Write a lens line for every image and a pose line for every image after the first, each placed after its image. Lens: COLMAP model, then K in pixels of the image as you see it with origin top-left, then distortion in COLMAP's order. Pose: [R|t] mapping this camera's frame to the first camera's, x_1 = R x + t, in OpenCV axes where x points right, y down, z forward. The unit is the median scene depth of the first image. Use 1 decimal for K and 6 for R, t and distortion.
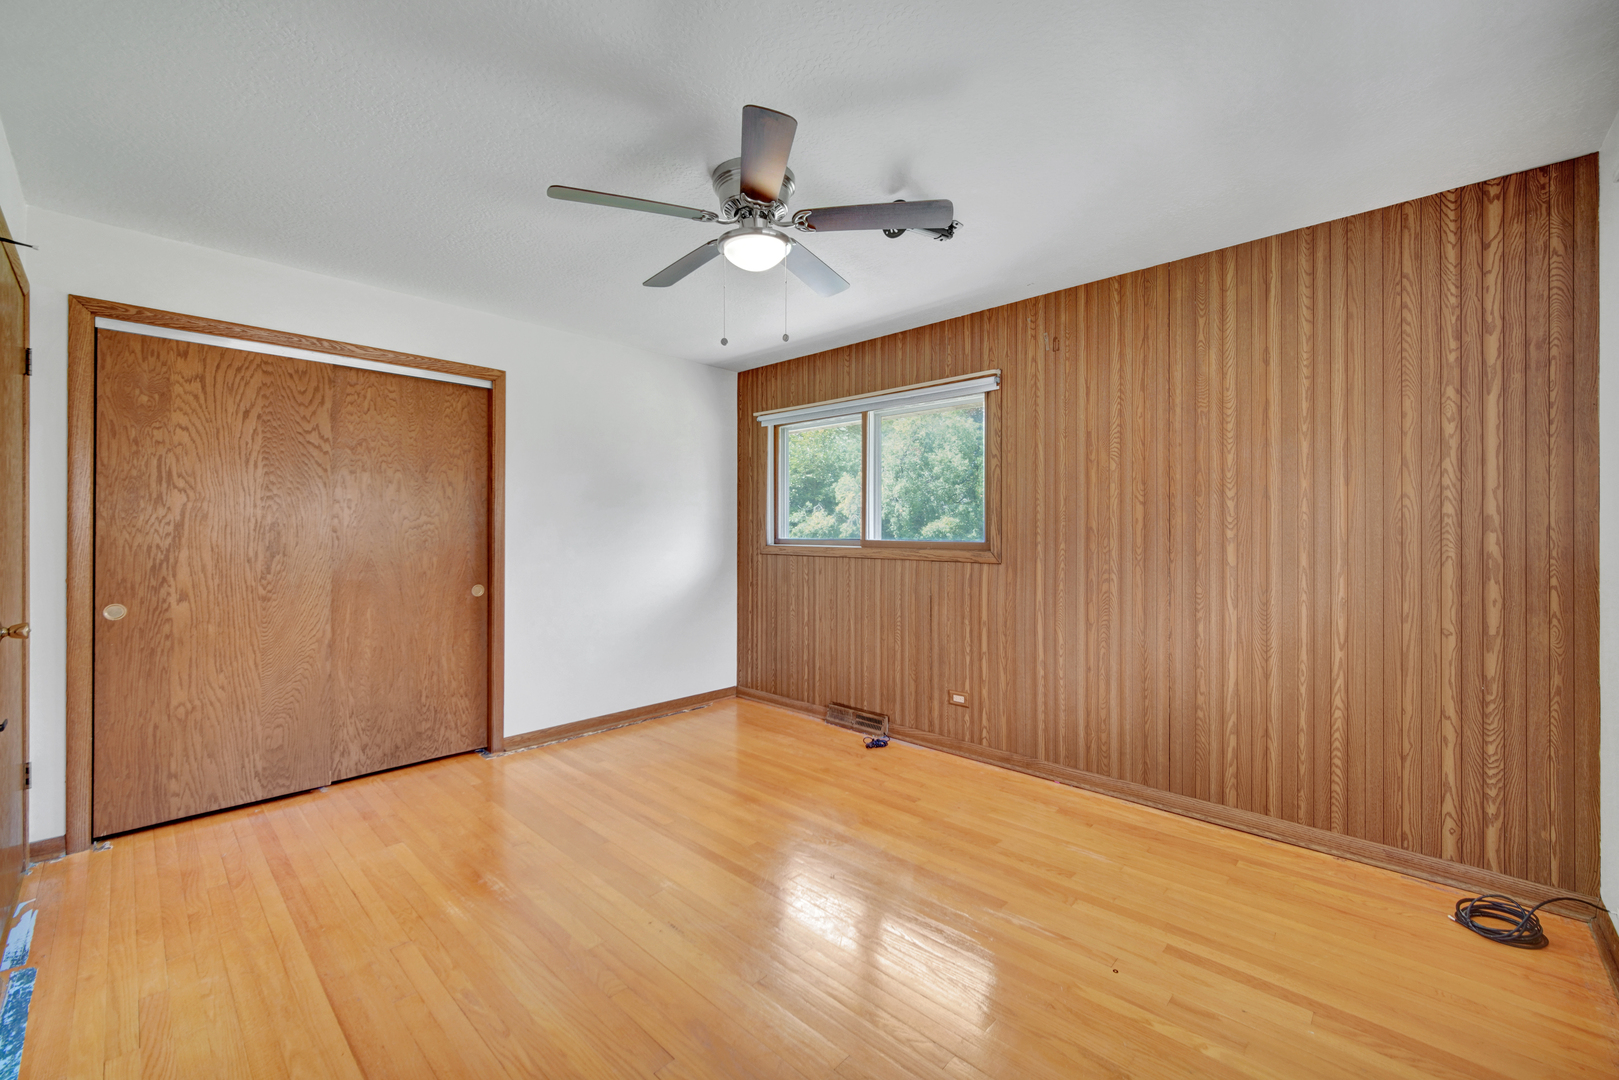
lens RADIAL K [[656.2, 0, 801.6], [0, 656.2, 540.3], [0, 0, 1]] dist [0.001201, -0.000347]
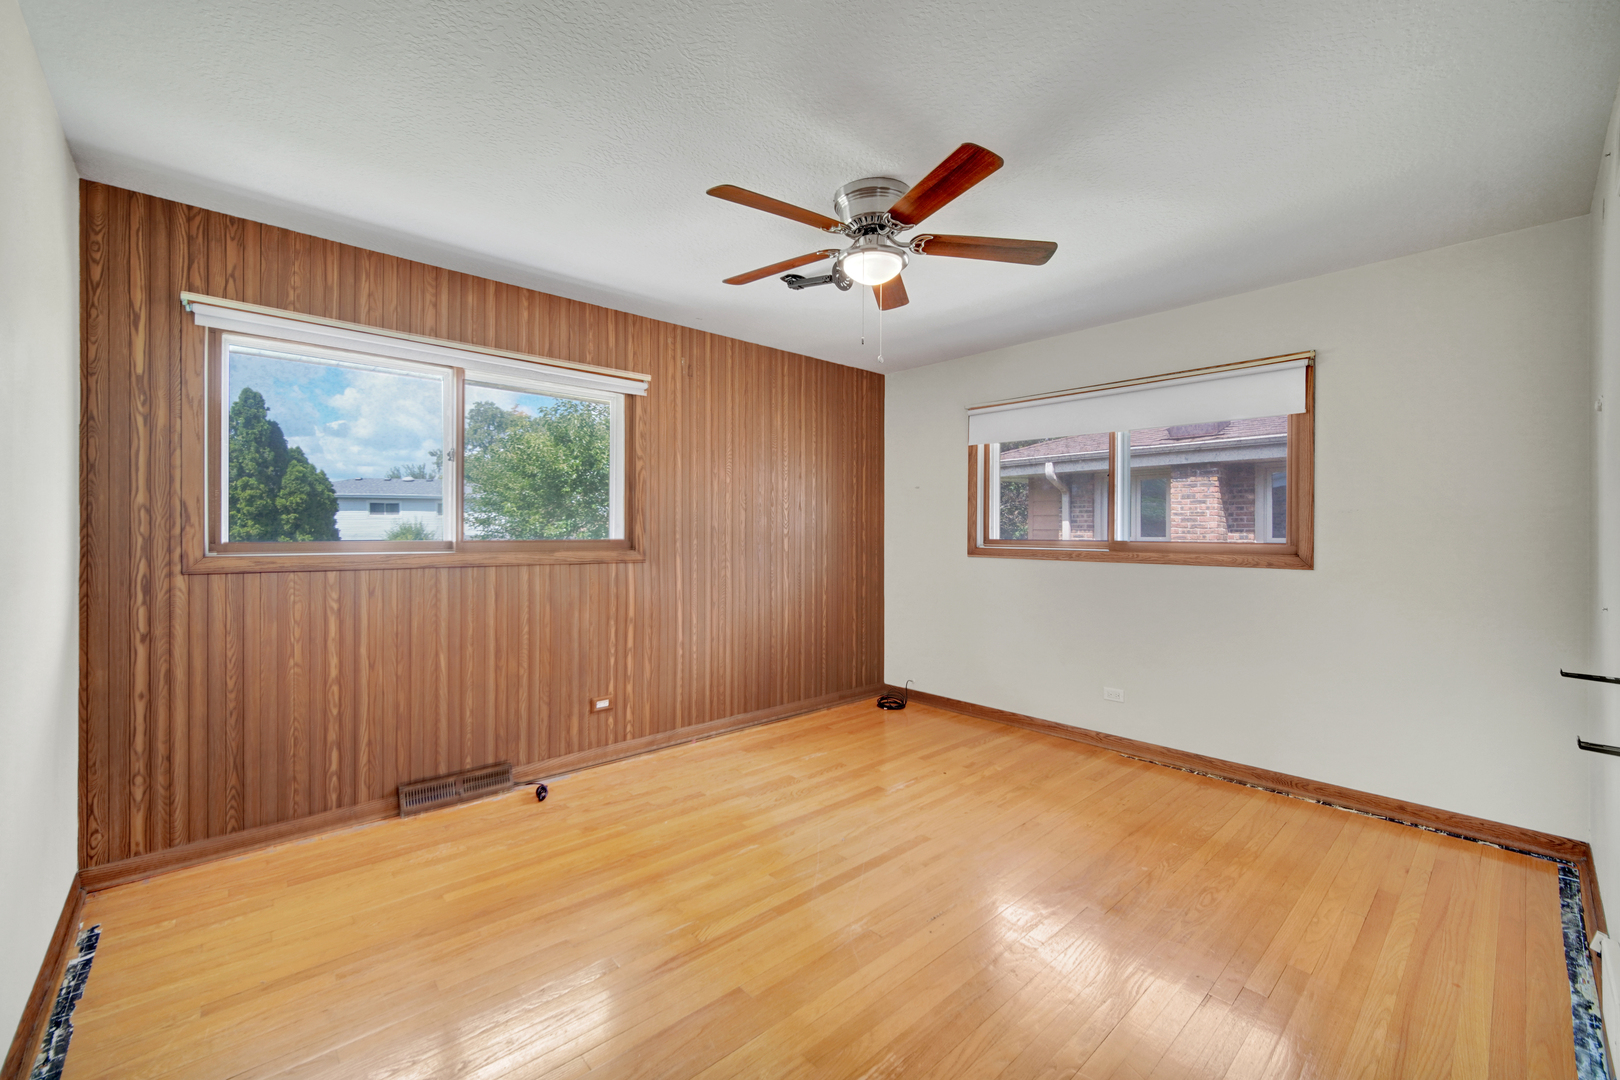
lens RADIAL K [[656.6, 0, 803.3], [0, 656.6, 527.5], [0, 0, 1]] dist [0.001201, -0.000347]
pose [[0.076004, -0.002114, 0.997105, -0.761581], [0.006156, 0.999980, 0.001651, -0.018087], [-0.997089, 0.006013, 0.076015, 0.694714]]
